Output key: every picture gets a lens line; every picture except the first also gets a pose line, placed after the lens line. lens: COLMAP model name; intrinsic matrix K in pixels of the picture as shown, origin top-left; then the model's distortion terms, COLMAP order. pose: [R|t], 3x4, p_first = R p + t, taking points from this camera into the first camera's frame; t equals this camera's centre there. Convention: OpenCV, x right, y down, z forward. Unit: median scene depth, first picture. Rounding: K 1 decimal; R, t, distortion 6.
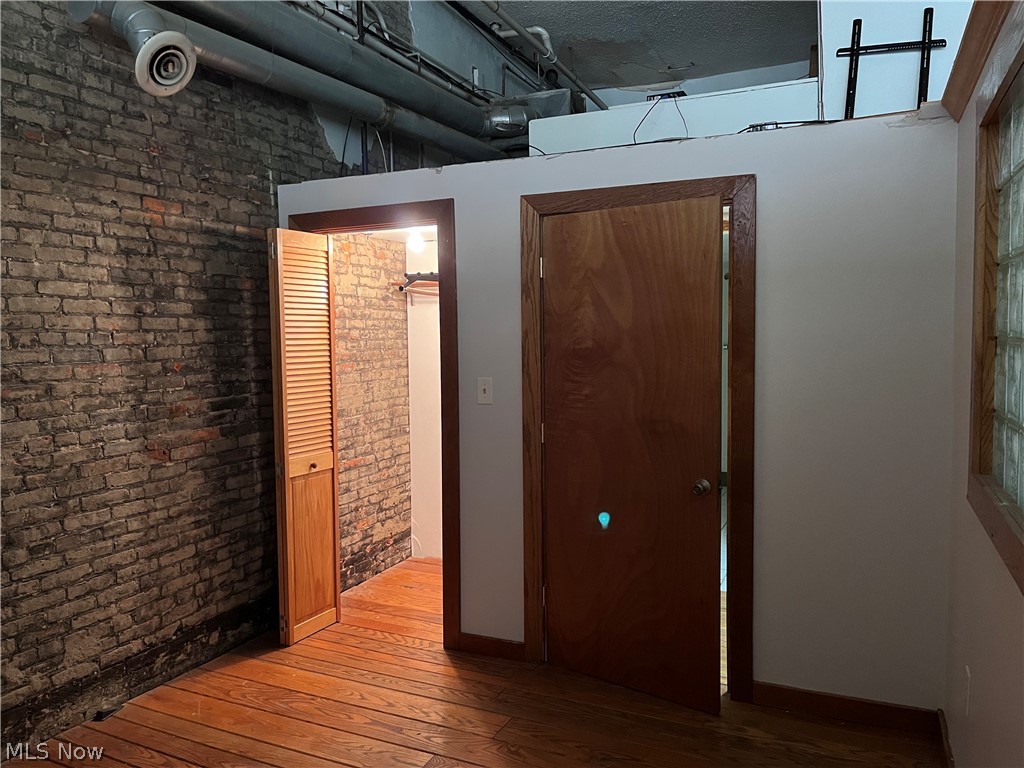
lens RADIAL K [[781.2, 0, 512.8], [0, 781.2, 379.5], [0, 0, 1]] dist [0.034824, -0.035866]
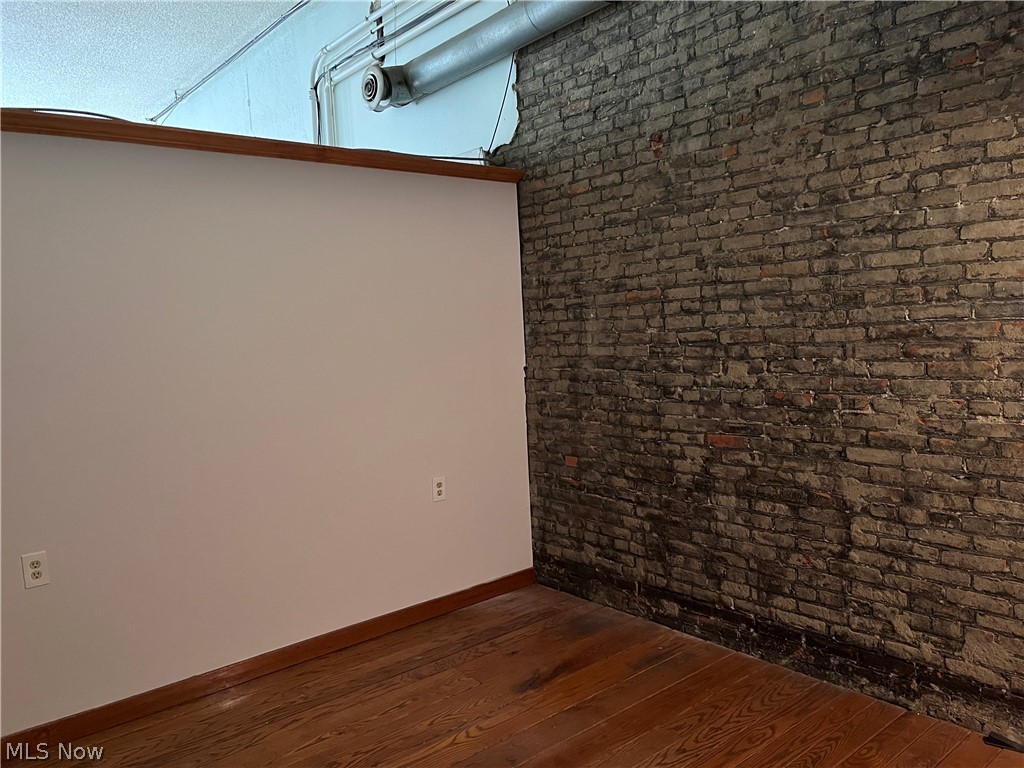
lens RADIAL K [[781.2, 0, 512.3], [0, 781.2, 389.0], [0, 0, 1]] dist [0.034824, -0.035866]
pose [[-0.415654, 0.113287, -0.902440, 0.429888], [-0.004985, 0.991914, 0.126815, -0.051900], [0.909509, 0.057210, -0.411728, 0.904207]]
